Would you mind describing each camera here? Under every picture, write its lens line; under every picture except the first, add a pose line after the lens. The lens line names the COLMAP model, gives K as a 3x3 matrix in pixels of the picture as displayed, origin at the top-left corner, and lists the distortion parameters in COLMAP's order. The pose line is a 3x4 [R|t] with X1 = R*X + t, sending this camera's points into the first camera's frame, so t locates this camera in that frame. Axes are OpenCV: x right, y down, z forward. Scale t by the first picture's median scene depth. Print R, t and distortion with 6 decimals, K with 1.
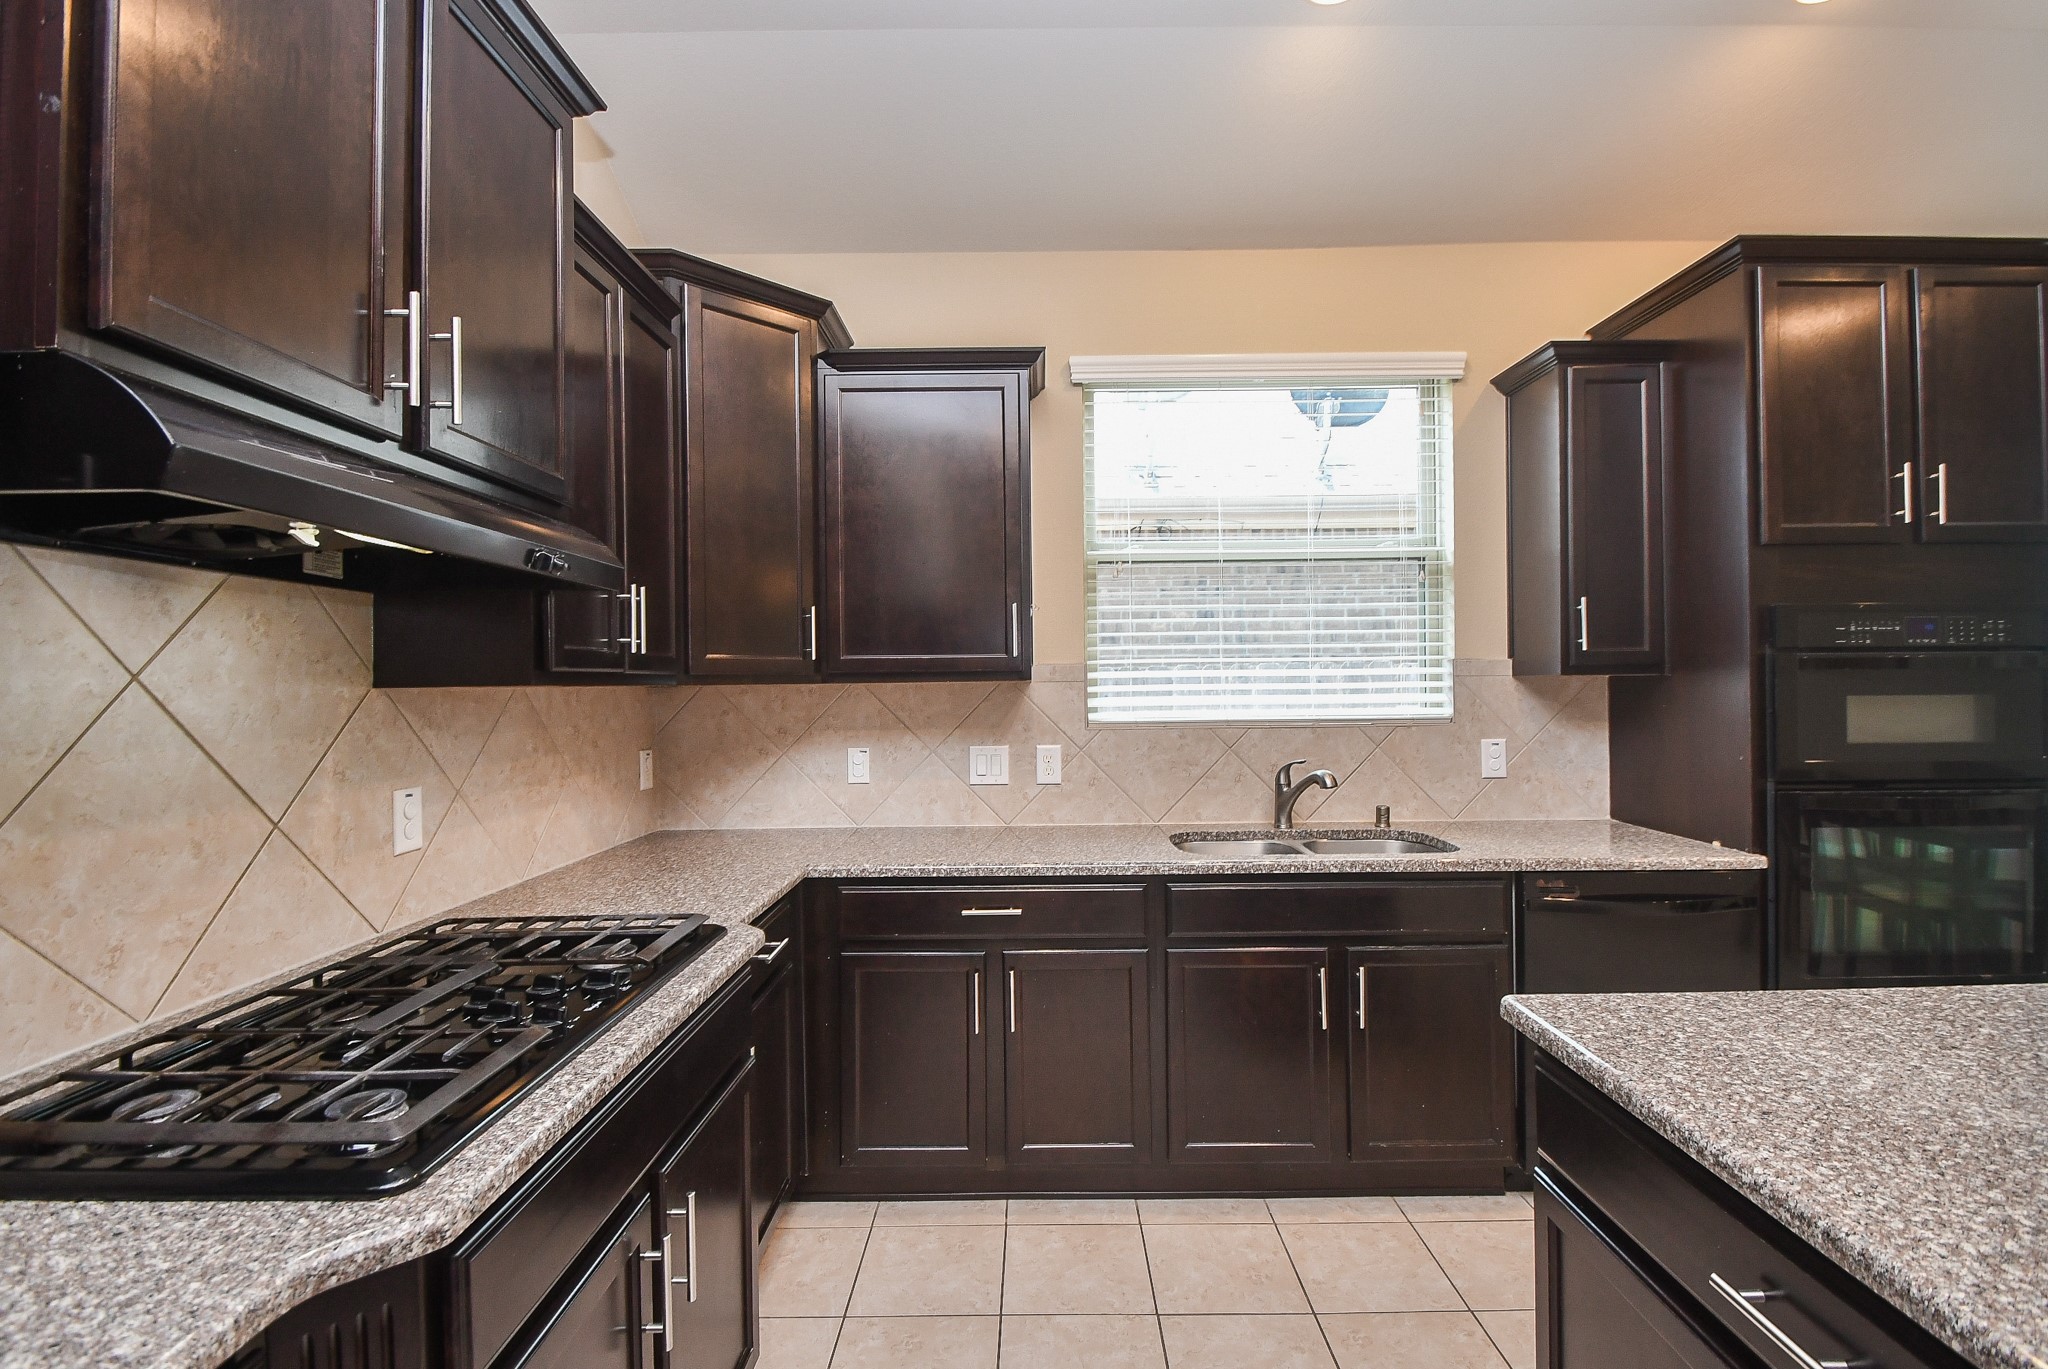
lens RADIAL K [[912.7, 0, 1024.0], [0, 912.7, 684.5], [0, 0, 1]] dist [-0.000826, -0.000437]
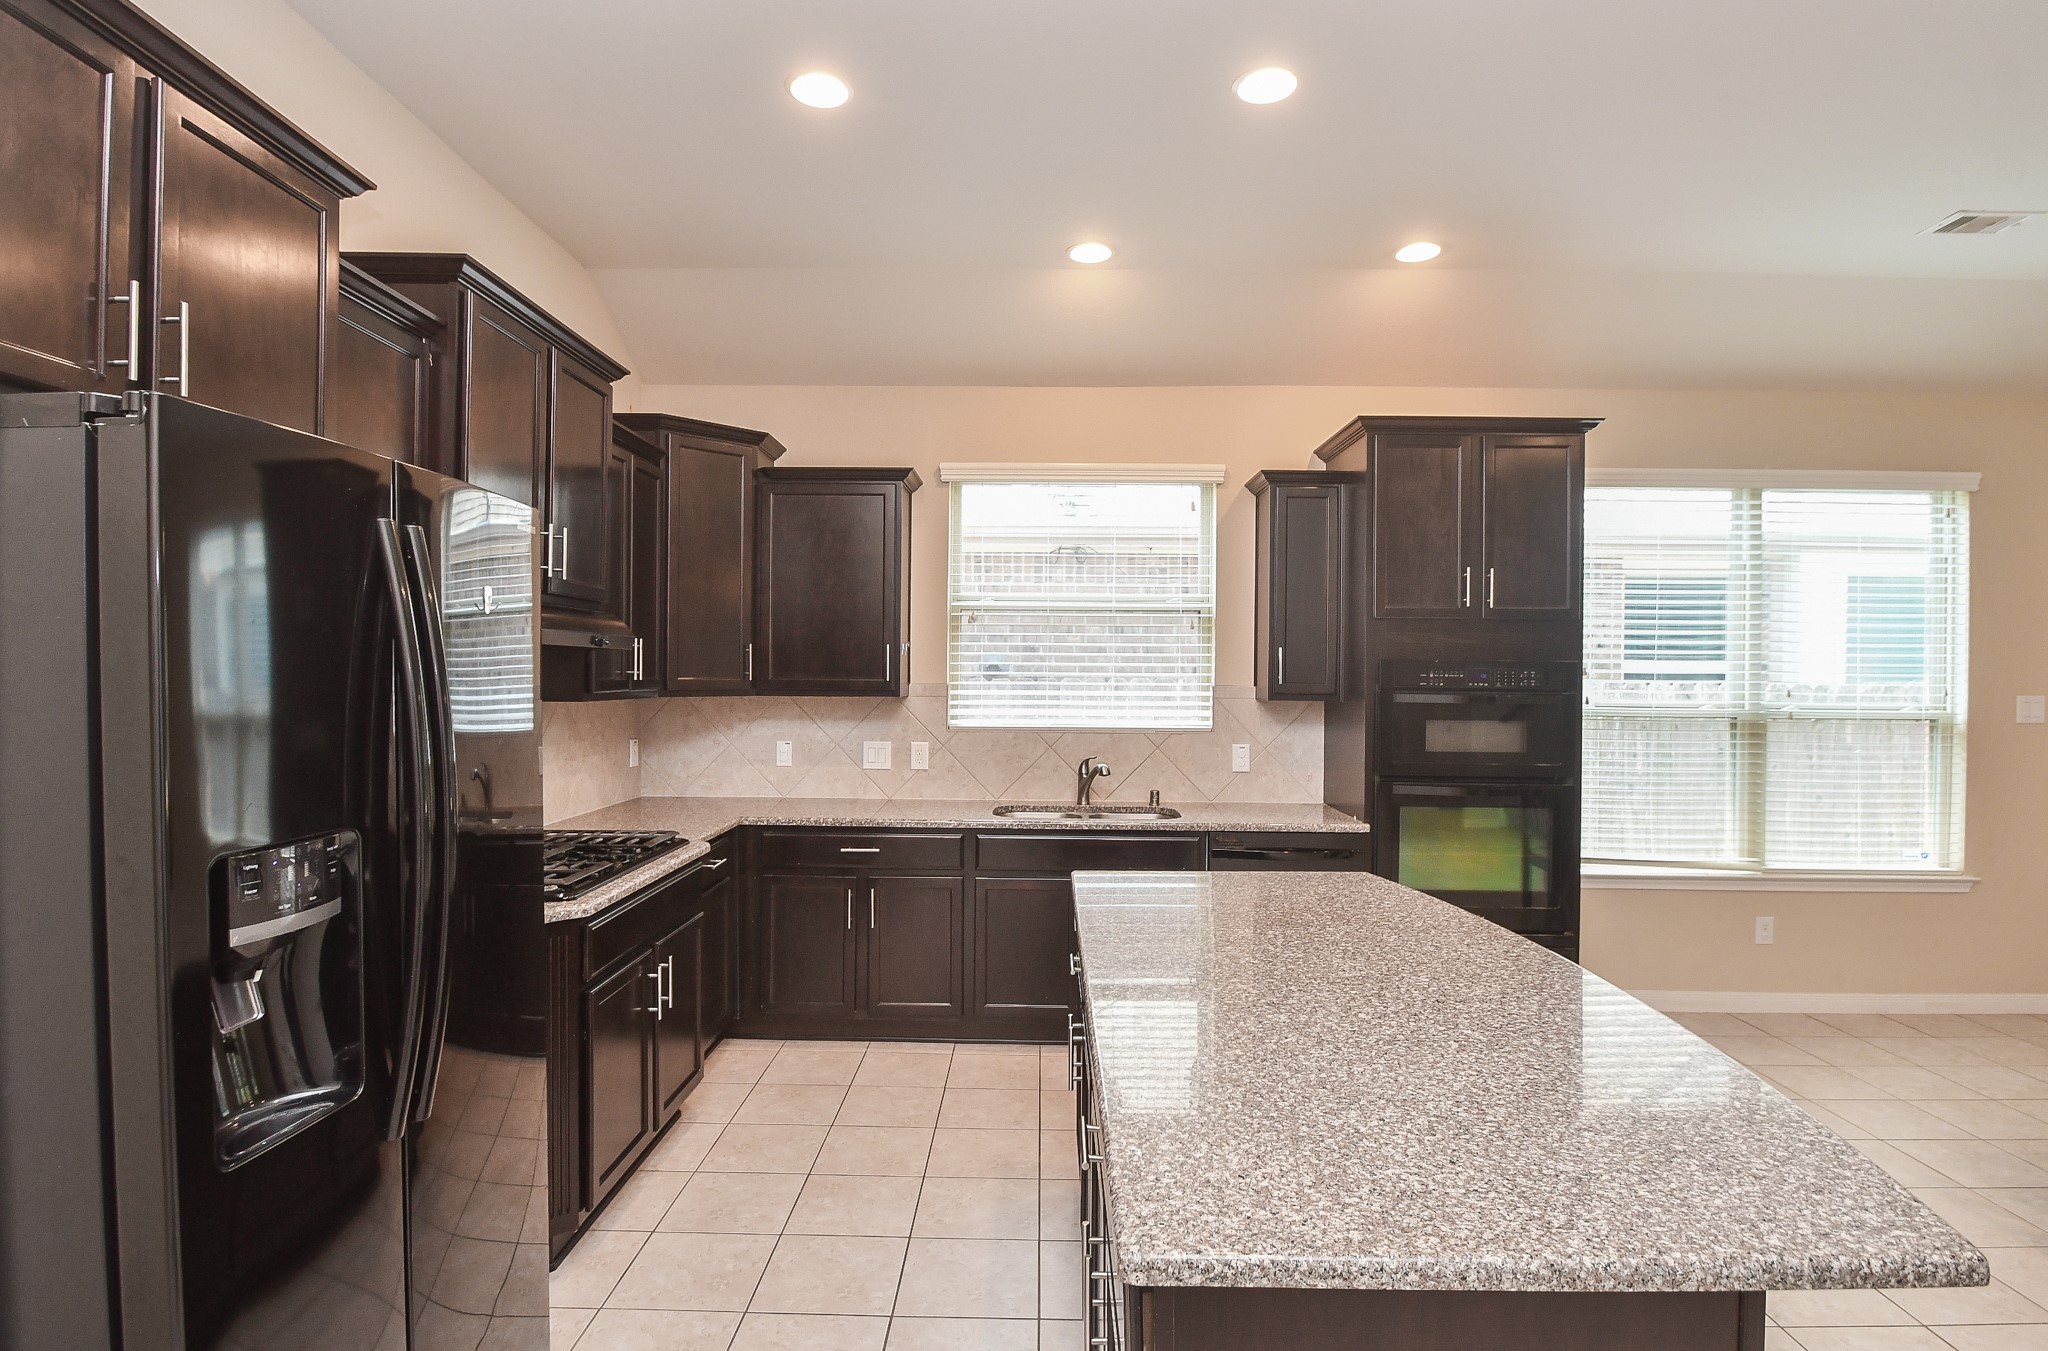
lens RADIAL K [[1094.9, 0, 1024.0], [0, 1094.9, 675.5], [0, 0, 1]] dist [0.001125, 0.000165]
pose [[0.999701, 0.019636, -0.014593, 0.233514], [-0.019577, 0.999800, 0.004189, -0.050504], [0.014672, -0.003902, 0.999885, -0.748223]]
